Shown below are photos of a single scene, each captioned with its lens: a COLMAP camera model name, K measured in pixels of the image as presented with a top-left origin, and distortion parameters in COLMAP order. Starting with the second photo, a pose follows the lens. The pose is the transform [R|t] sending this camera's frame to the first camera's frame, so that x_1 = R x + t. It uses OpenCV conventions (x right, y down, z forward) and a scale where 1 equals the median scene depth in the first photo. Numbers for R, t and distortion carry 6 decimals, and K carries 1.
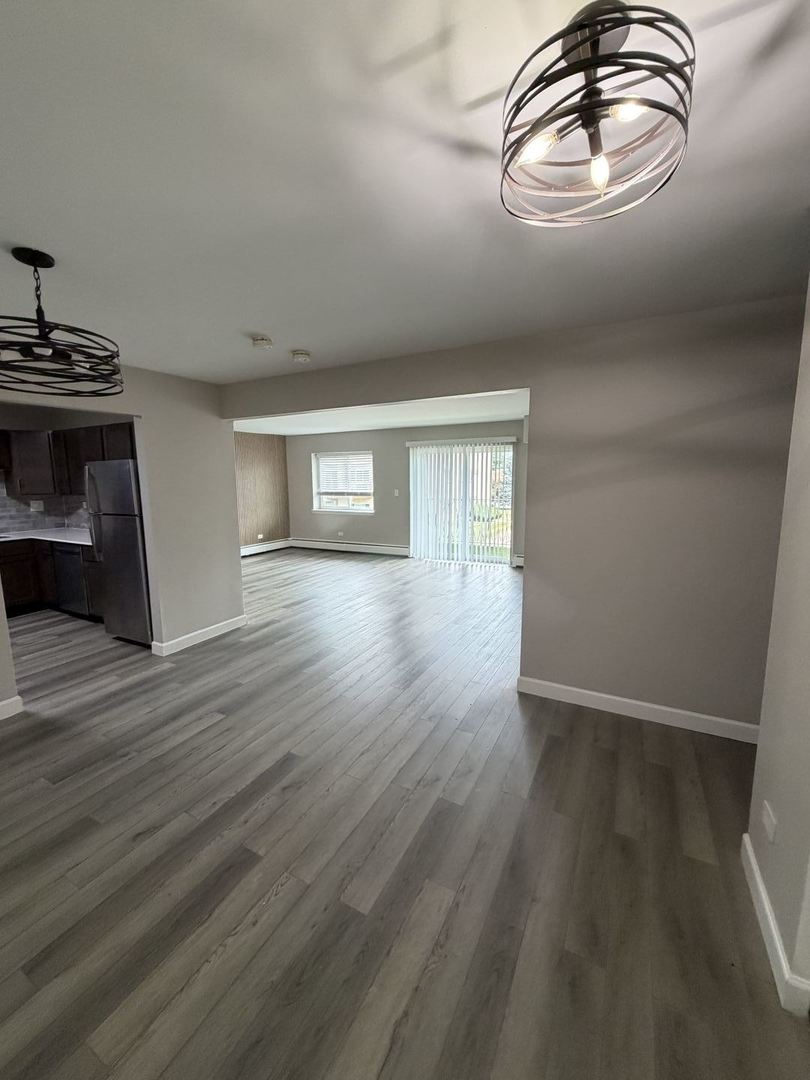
lens RADIAL K [[430.0, 0, 404.1], [0, 430.0, 537.2], [0, 0, 1]] dist [0.001066, -0.000289]
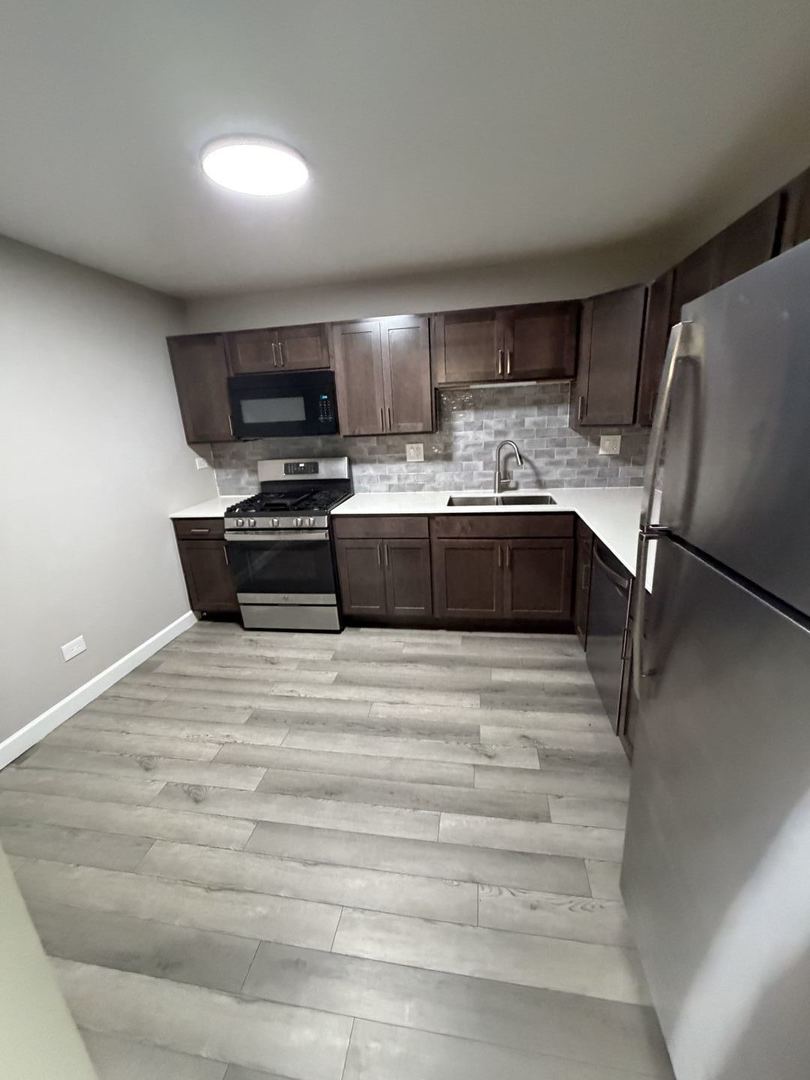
lens RADIAL K [[430.0, 0, 404.1], [0, 430.0, 537.2], [0, 0, 1]] dist [0.001066, -0.000289]
pose [[0.310900, 0.255011, -0.915593, -0.607901], [-0.078957, 0.966933, 0.242500, -0.110659], [0.947157, -0.003101, 0.320754, 0.877330]]
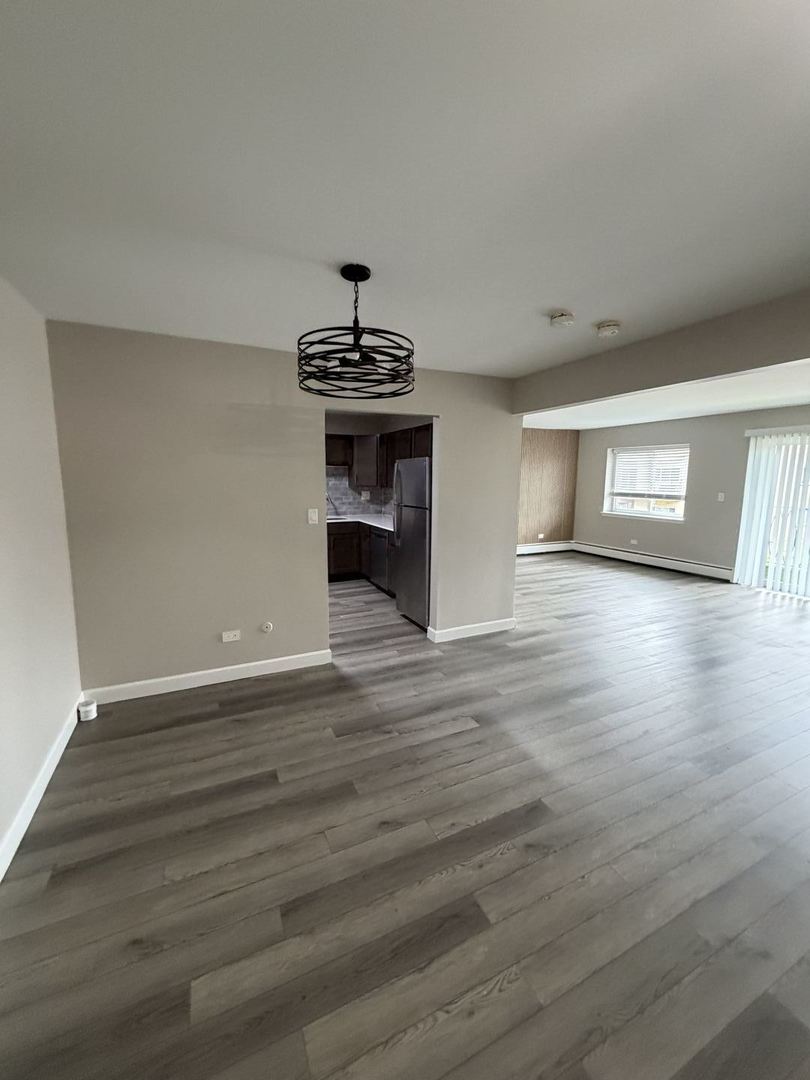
lens RADIAL K [[430.0, 0, 404.1], [0, 430.0, 537.2], [0, 0, 1]] dist [0.001066, -0.000289]
pose [[0.800200, 0.098731, -0.591551, -0.021499], [-0.095385, 0.994753, 0.036997, -0.014250], [0.592100, 0.026820, 0.805418, 0.099807]]
